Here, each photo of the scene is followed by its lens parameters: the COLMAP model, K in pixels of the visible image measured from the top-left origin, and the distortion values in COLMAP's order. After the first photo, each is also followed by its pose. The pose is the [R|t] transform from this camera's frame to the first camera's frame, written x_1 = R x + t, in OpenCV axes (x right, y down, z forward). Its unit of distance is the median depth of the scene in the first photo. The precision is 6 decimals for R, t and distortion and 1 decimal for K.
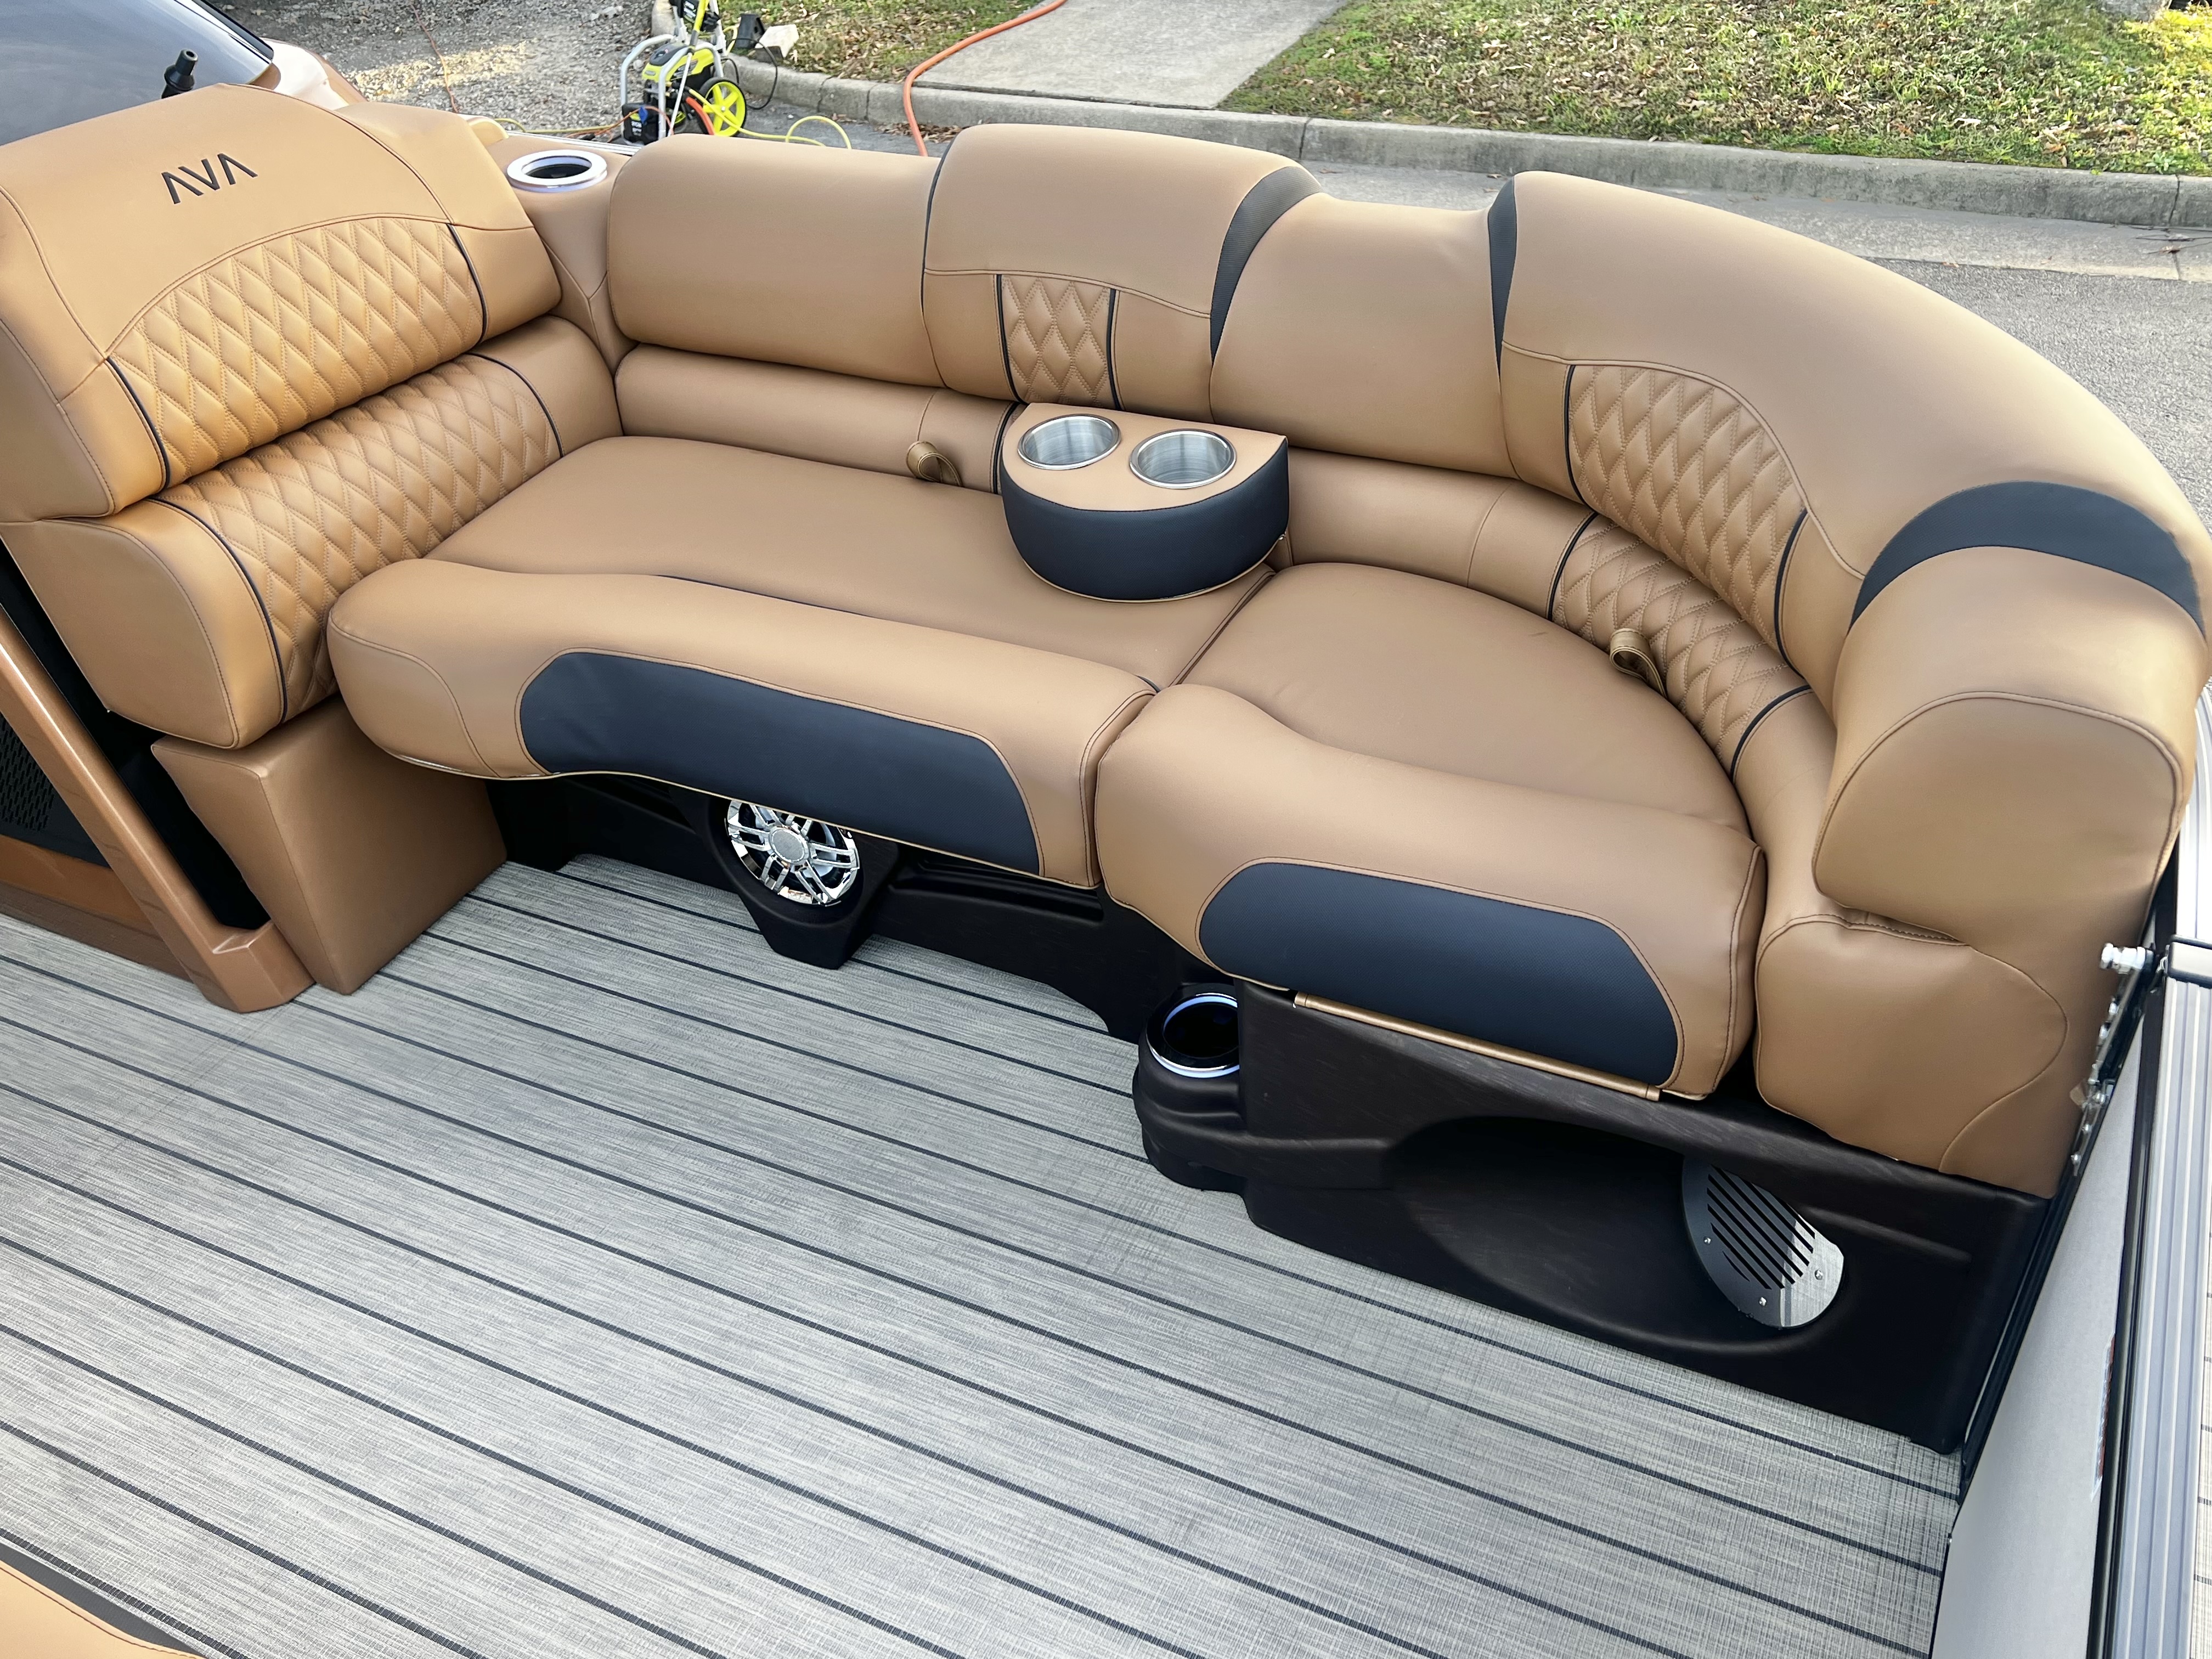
lens RADIAL K [[1877.9, 0, 1127.1], [0, 1877.9, 832.5], [0, 0, 1]] dist [0.042475, -0.035485]
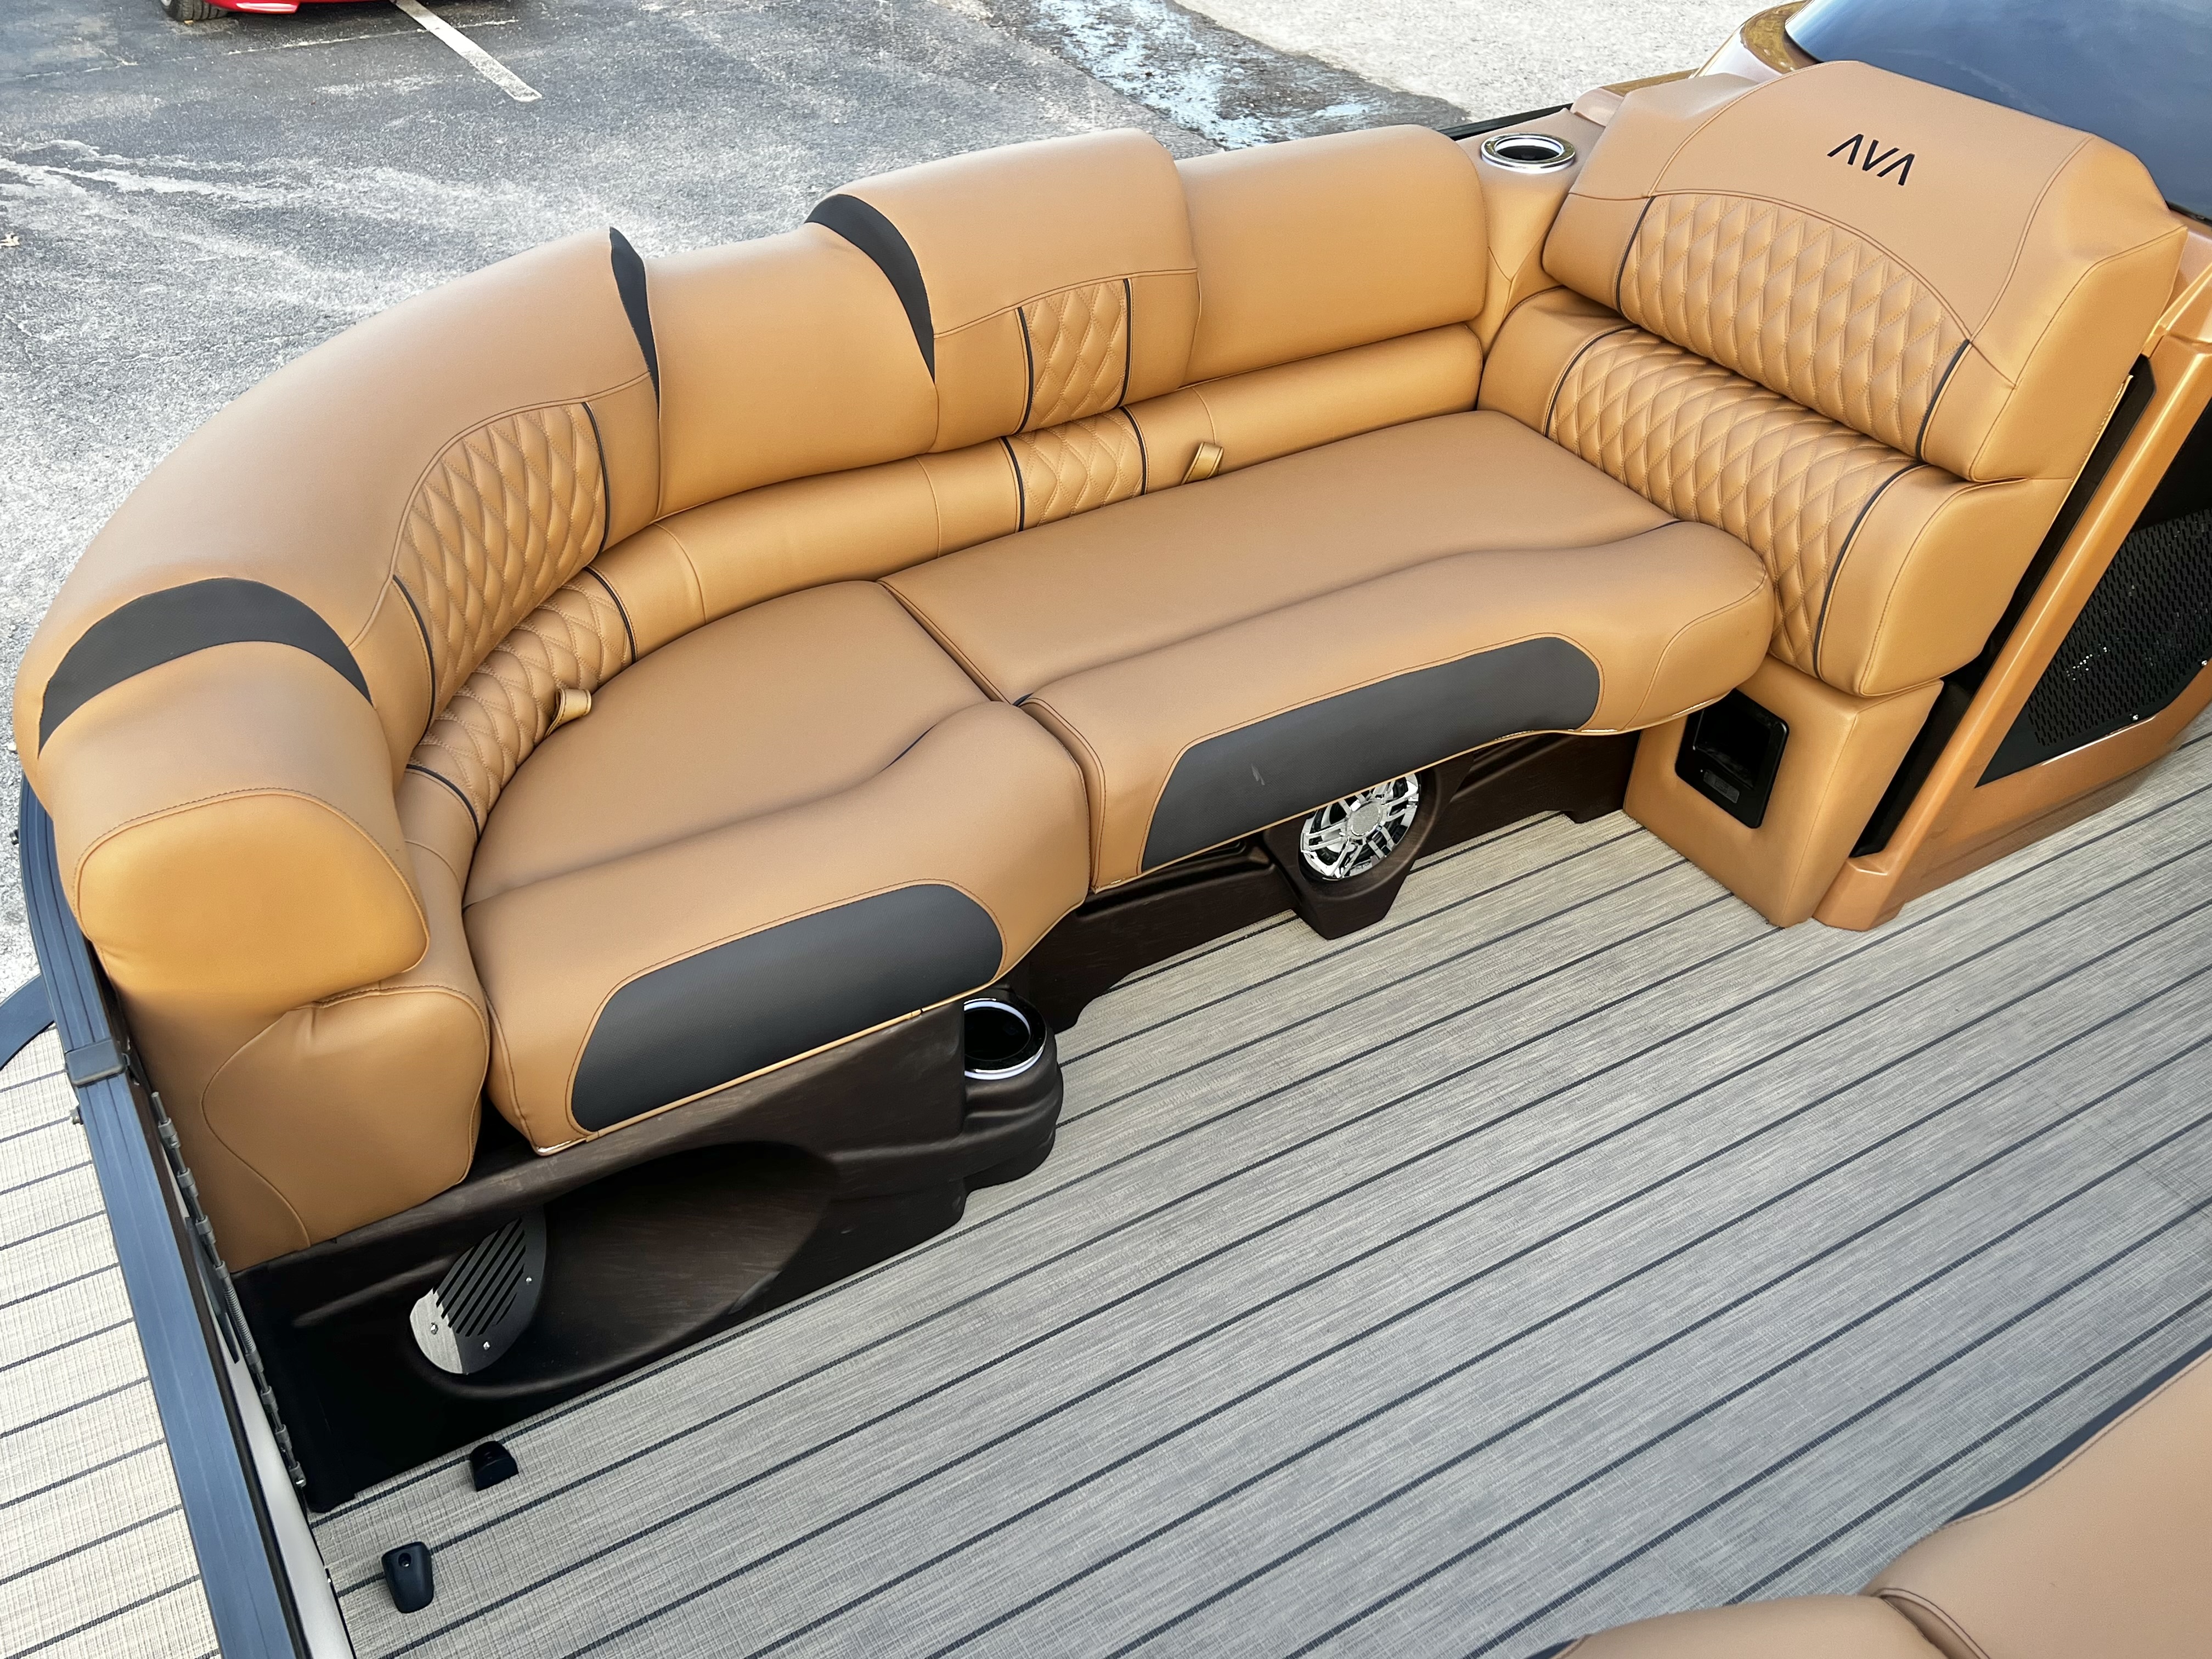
lens RADIAL K [[1947.8, 0, 1121.7], [0, 1947.8, 845.0], [0, 0, 1]] dist [0.046691, -0.041264]
pose [[-0.543498, 0.542593, -0.640470, 0.401432], [-0.511625, 0.390764, 0.765208, -0.496336], [0.665470, 0.743570, 0.065225, 0.510057]]
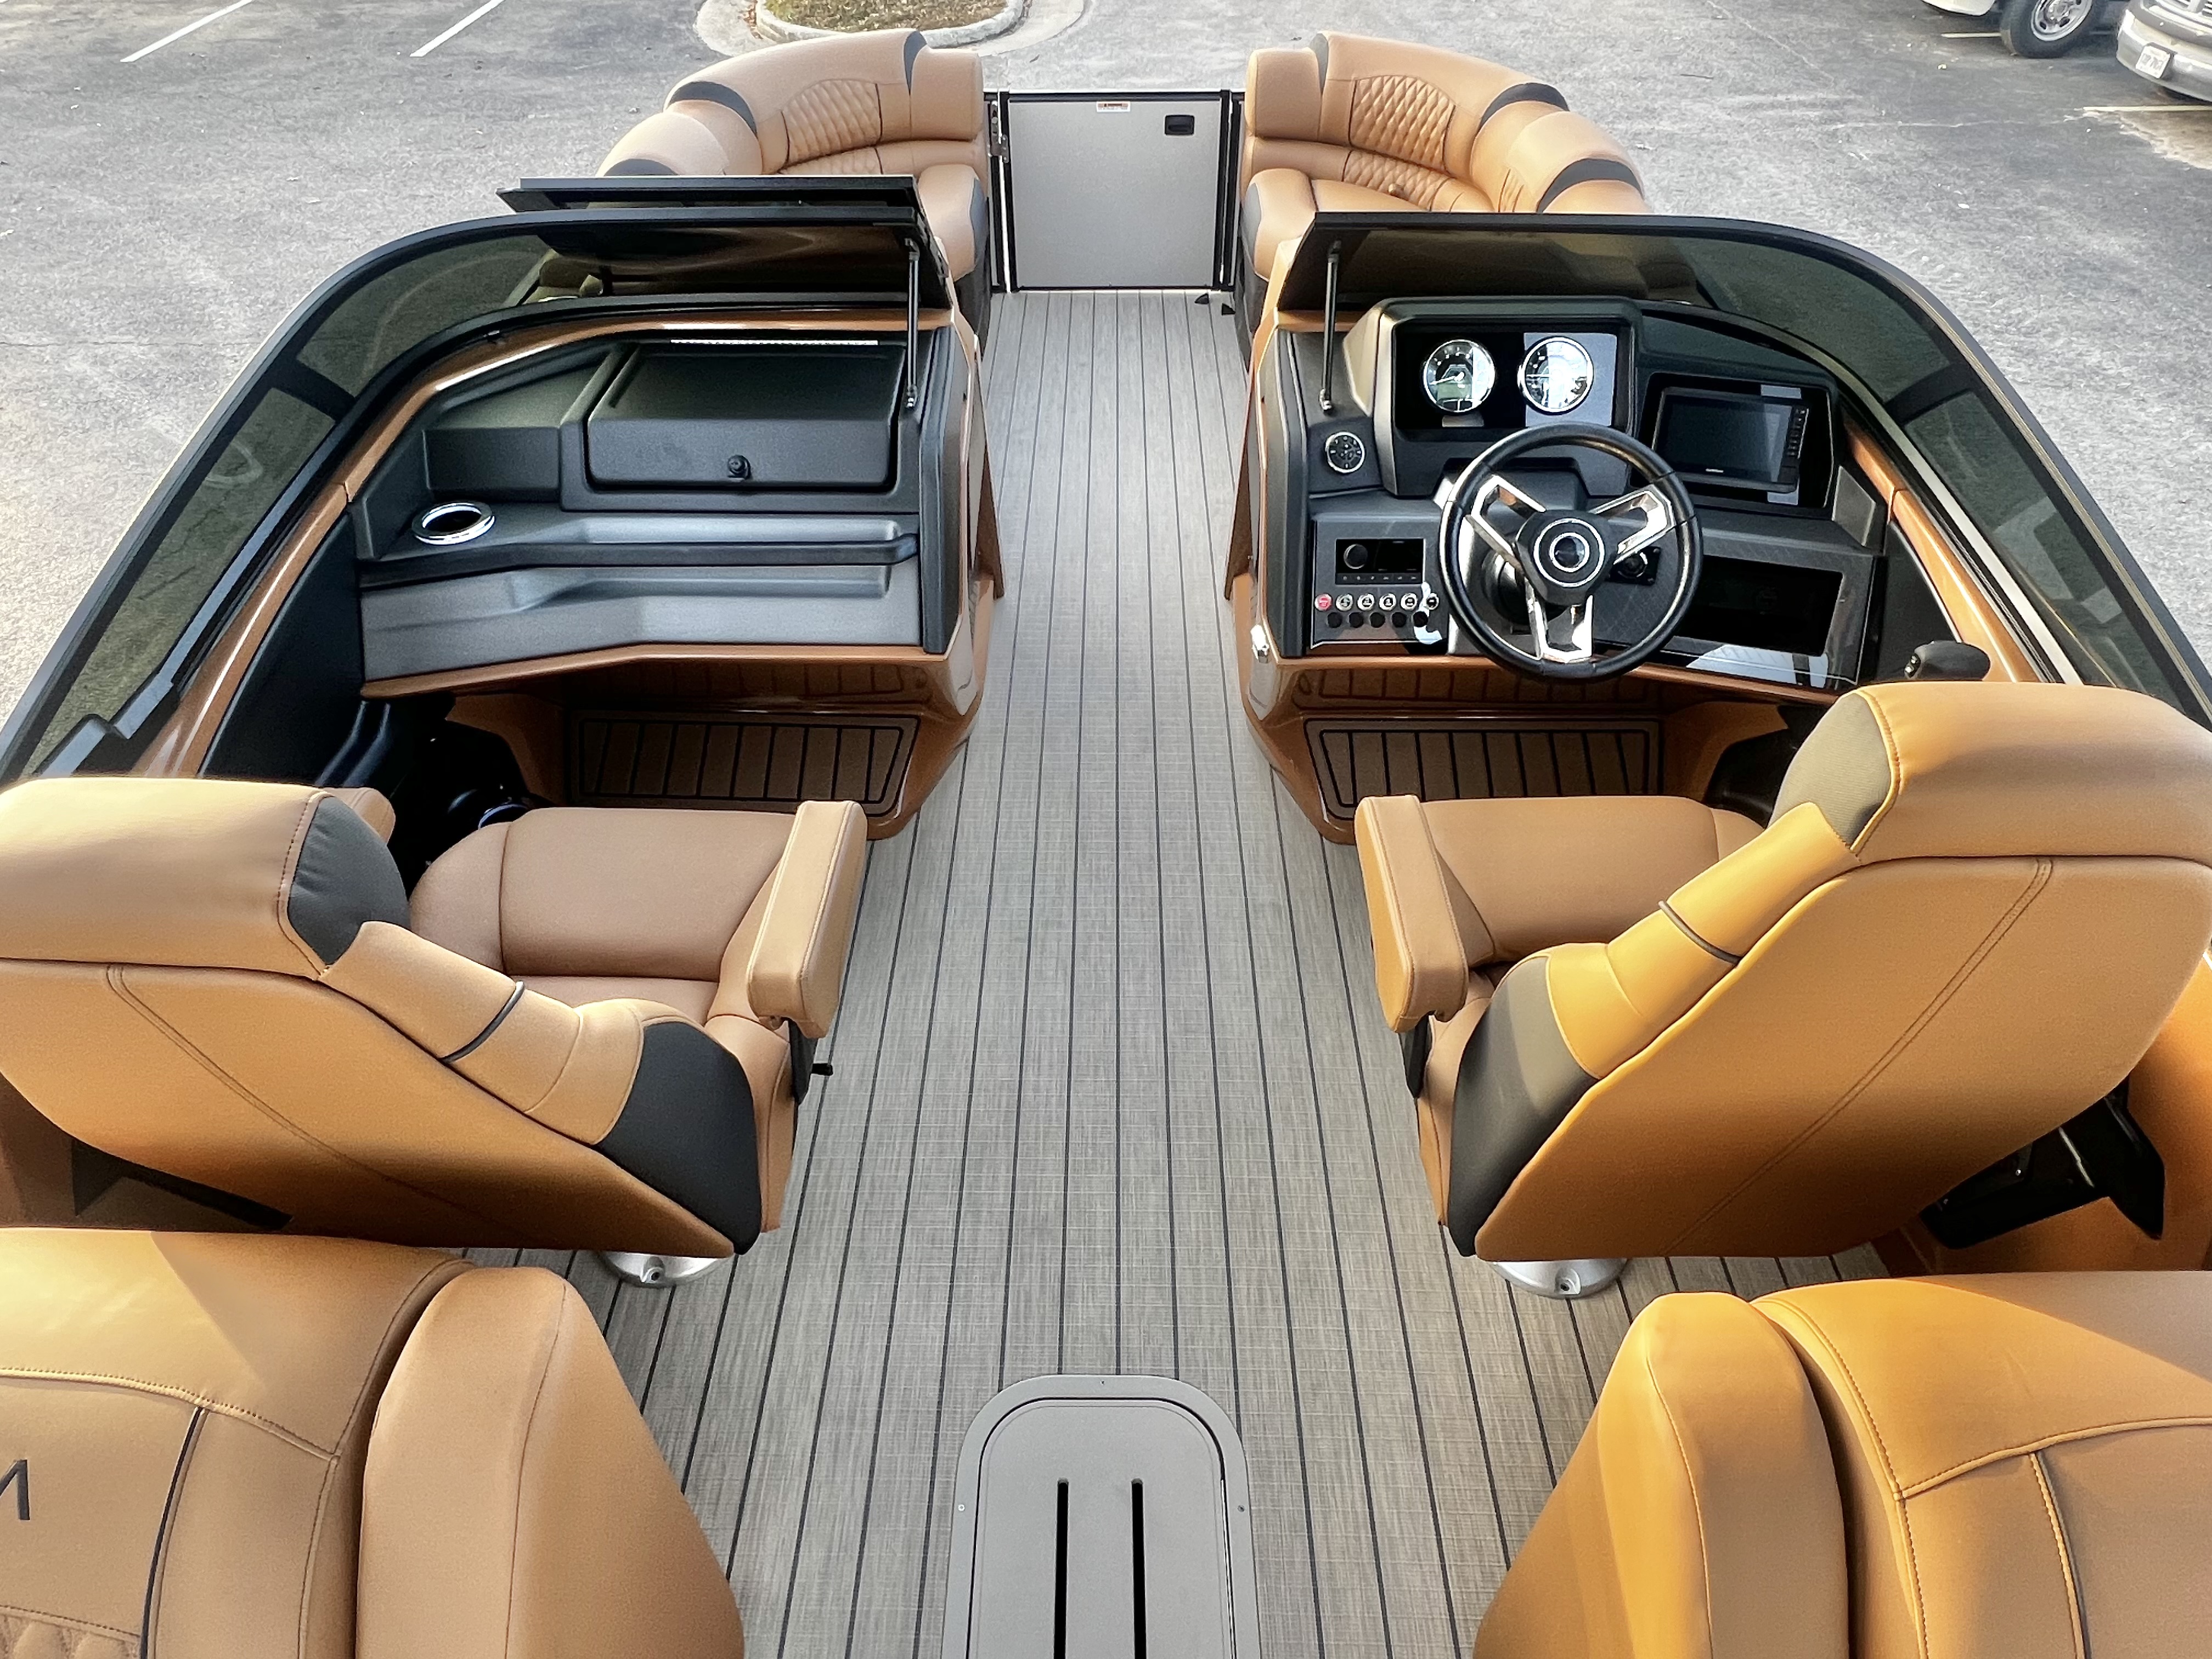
lens RADIAL K [[1310.8, 0, 1097.3], [0, 1310.8, 830.6], [0, 0, 1]] dist [0.004110, -0.006893]
pose [[-0.417367, -0.583649, 0.696533, -1.955437], [0.562879, 0.435705, 0.702373, -0.869564], [-0.713422, 0.685212, 0.146675, 1.048560]]
